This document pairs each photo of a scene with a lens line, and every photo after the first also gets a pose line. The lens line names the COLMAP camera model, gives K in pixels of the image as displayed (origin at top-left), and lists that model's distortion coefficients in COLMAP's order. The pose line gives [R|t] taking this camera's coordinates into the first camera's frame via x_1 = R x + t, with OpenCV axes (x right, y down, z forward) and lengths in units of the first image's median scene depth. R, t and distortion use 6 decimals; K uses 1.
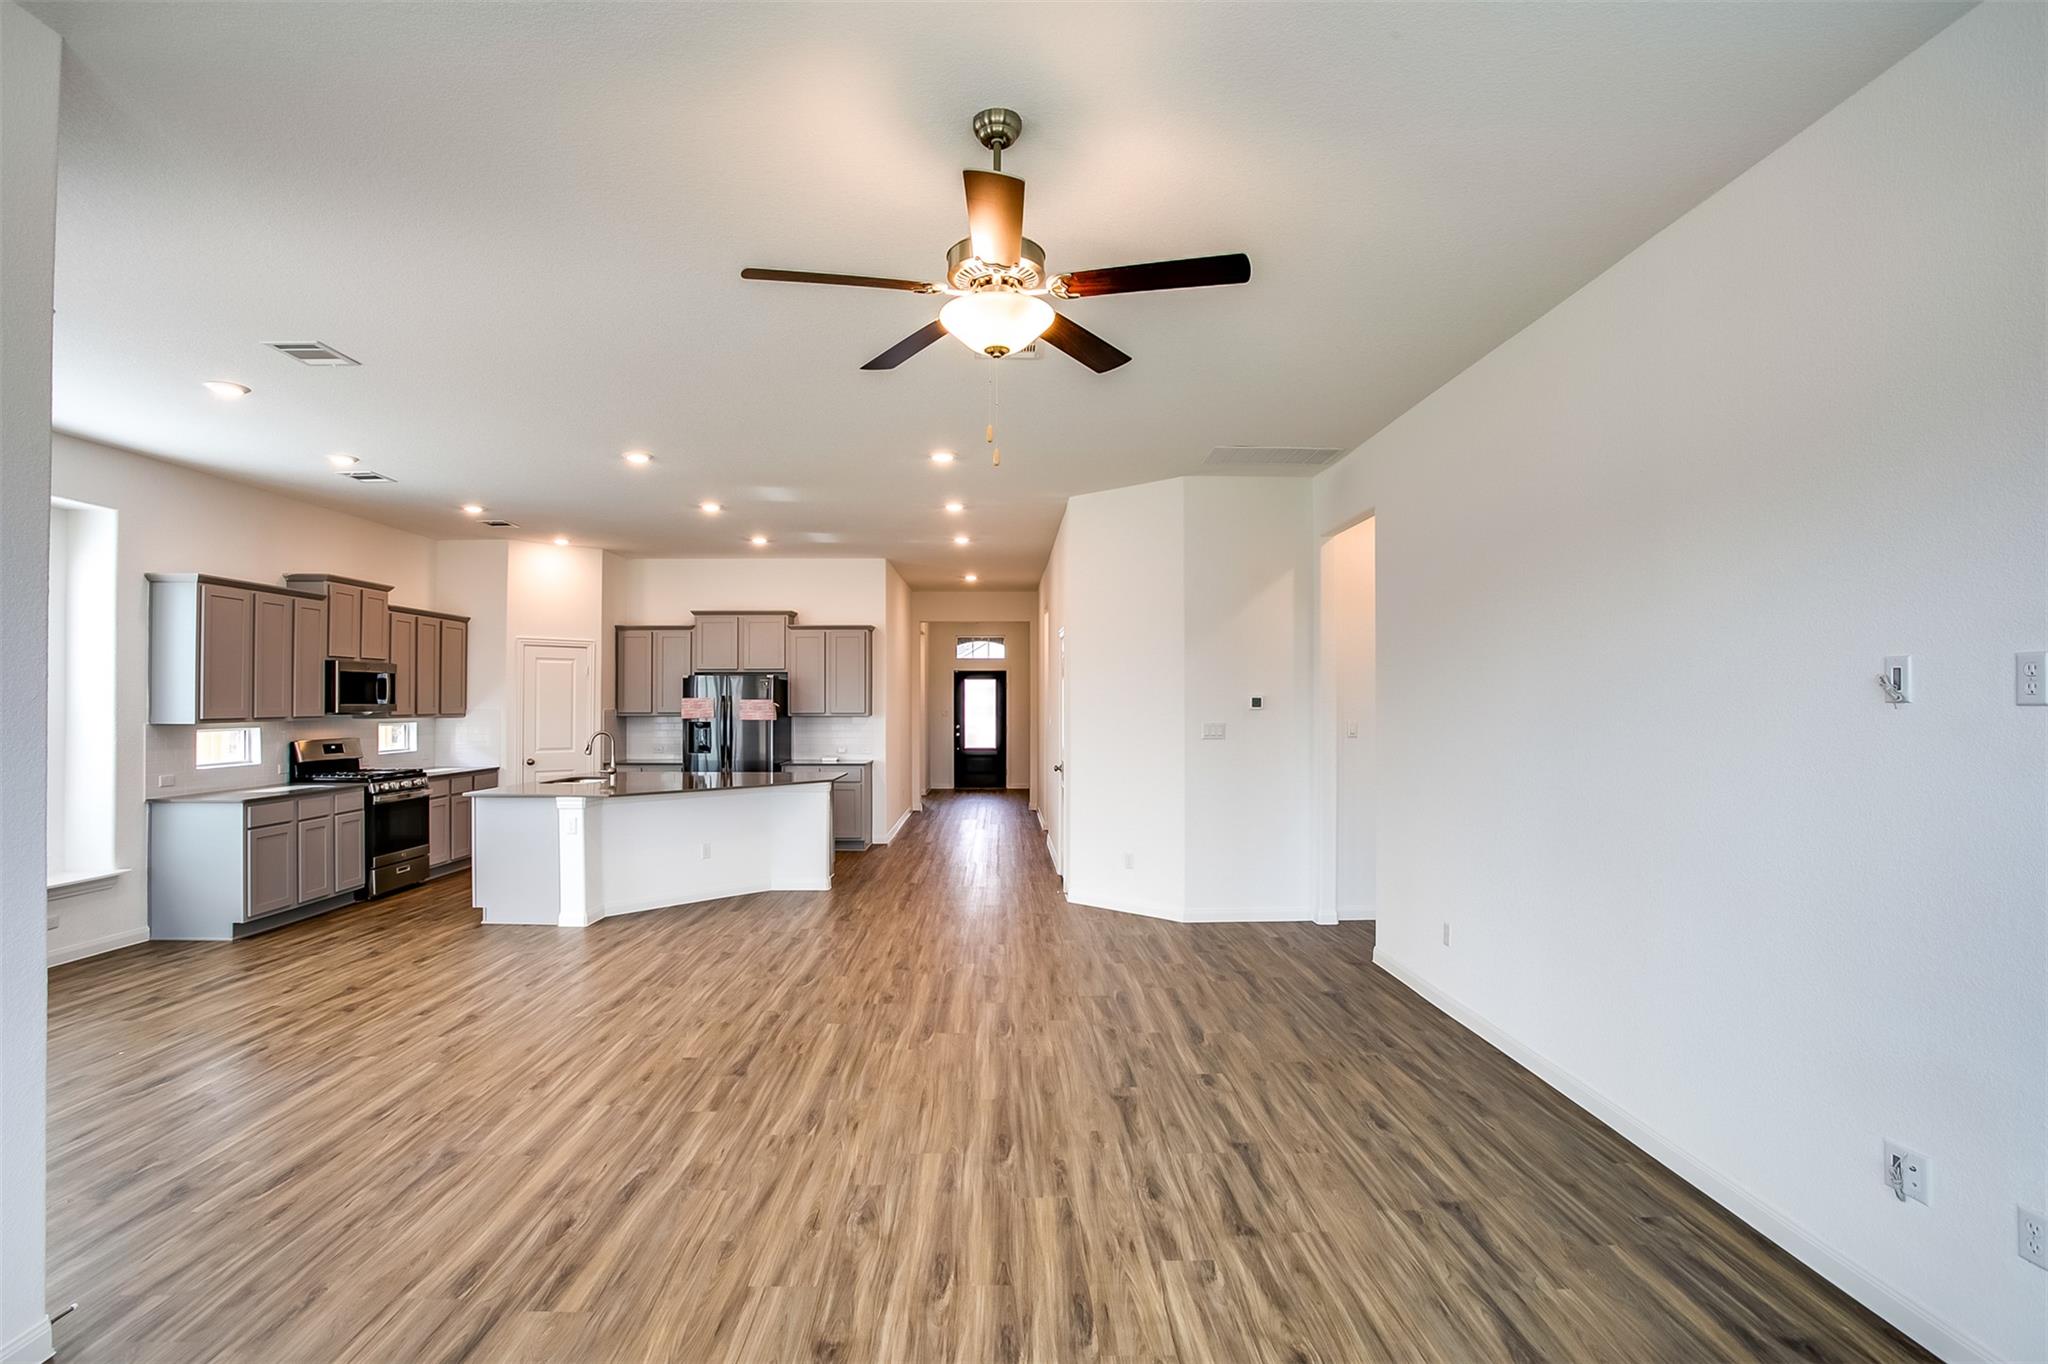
lens RADIAL K [[995.5, 0, 1013.2], [0, 995.5, 686.4], [0, 0, 1]] dist [-0.066363, 0.025994]
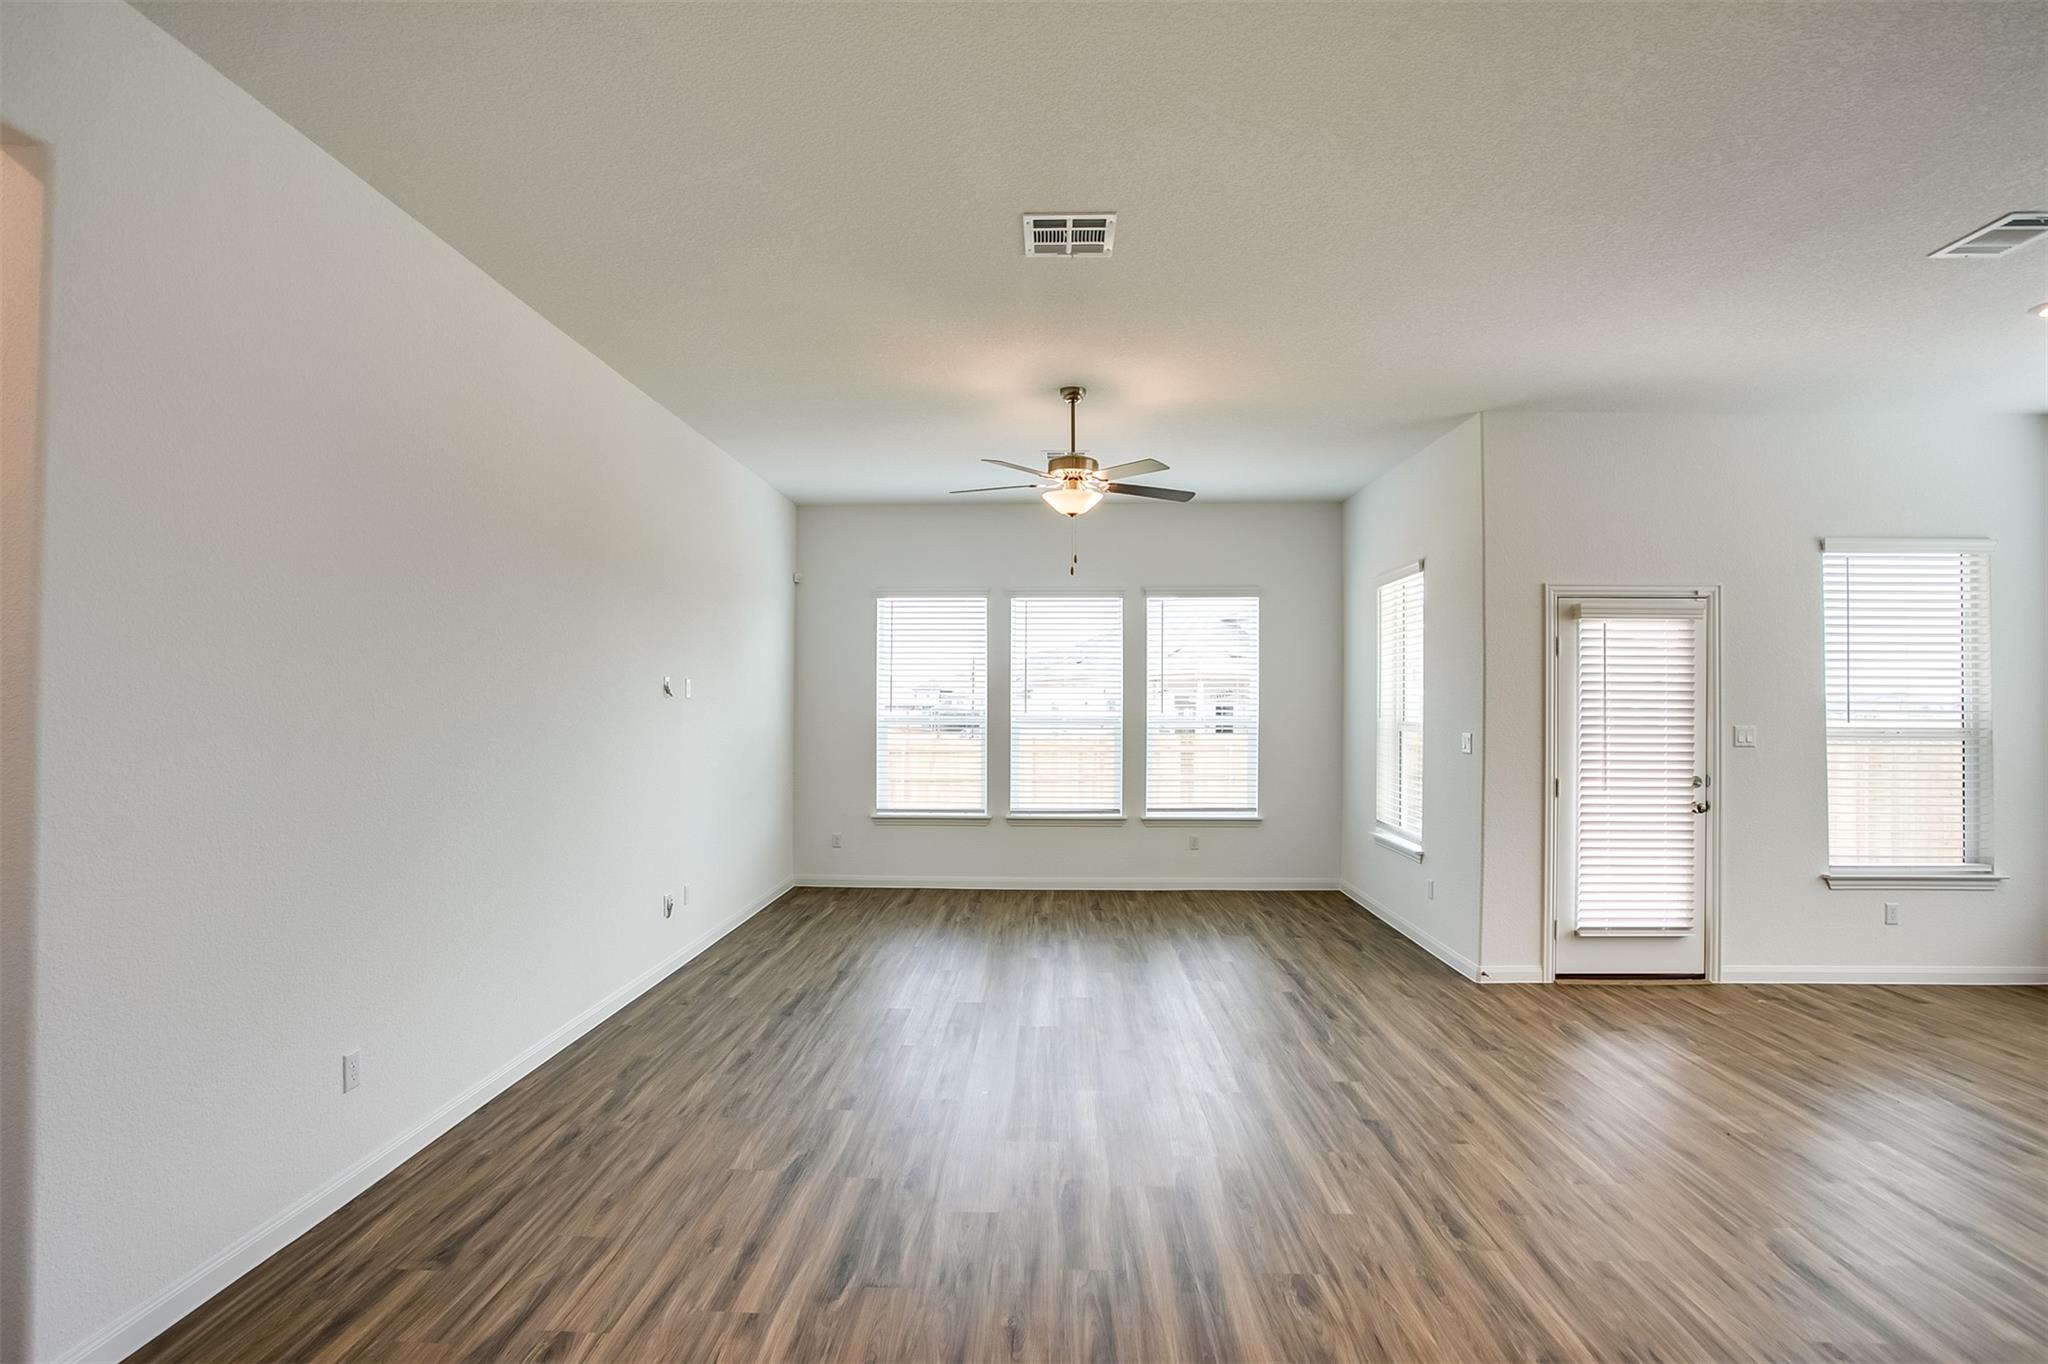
lens RADIAL K [[995.5, 0, 1027.3], [0, 995.5, 688.4], [0, 0, 1]] dist [-0.066363, 0.025994]
pose [[-0.999105, -0.004655, 0.042032, -0.004018], [-0.005875, 0.999564, -0.028935, 0.018235], [-0.041879, -0.029156, -0.998697, 1.040971]]
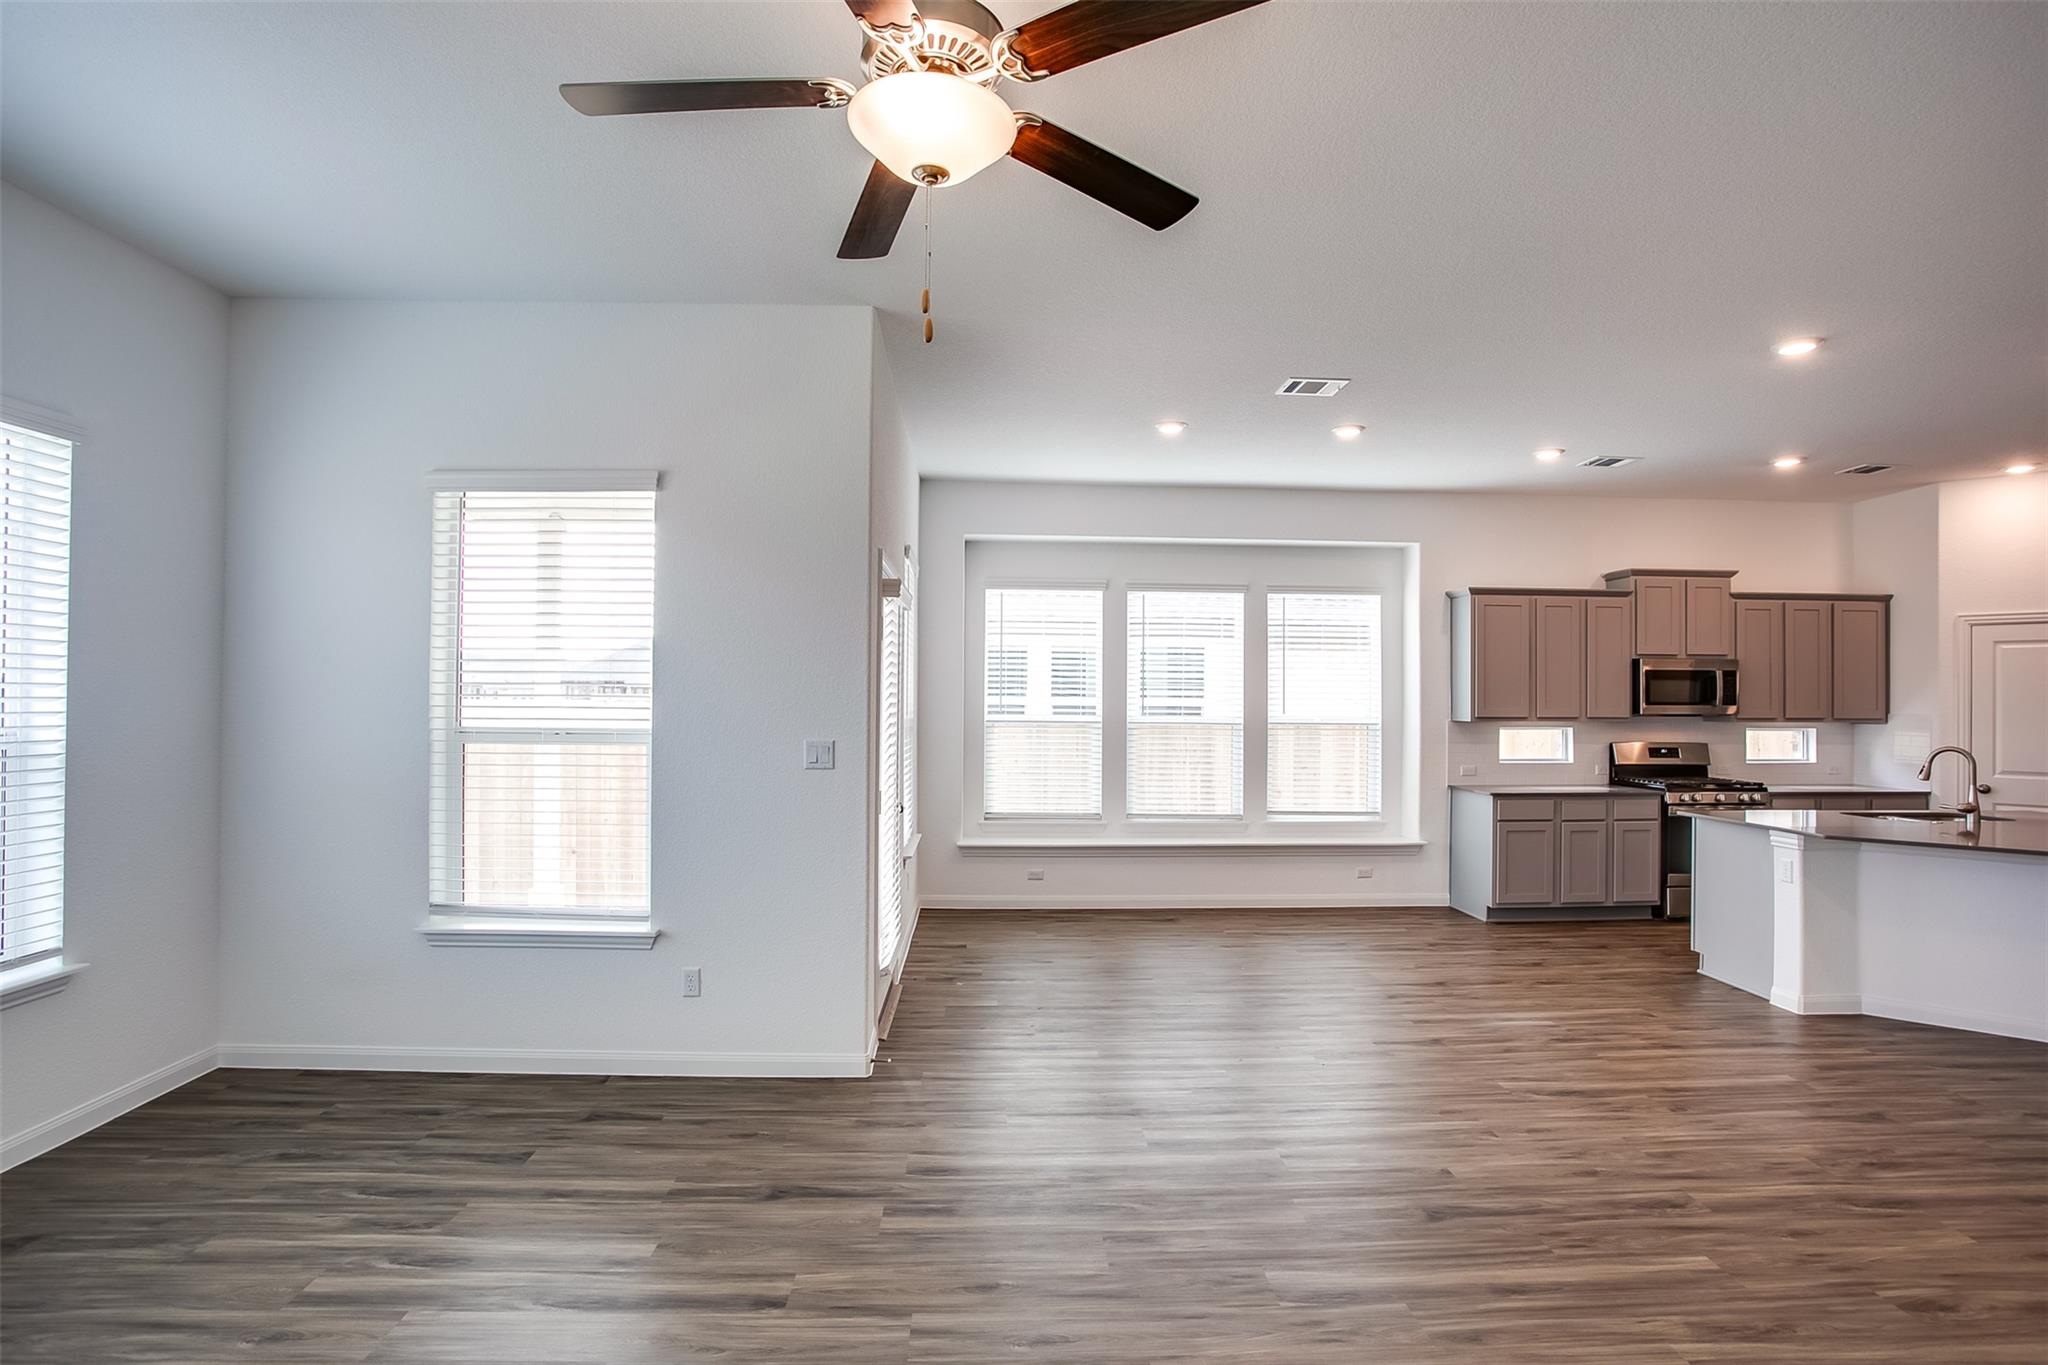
lens RADIAL K [[995.5, 0, 1017.6], [0, 995.5, 687.7], [0, 0, 1]] dist [-0.066363, 0.025994]
pose [[0.023363, -0.011834, -0.999657, 0.235371], [0.008811, 0.999894, -0.011631, 0.007105], [0.999688, -0.008536, 0.023465, 0.373622]]
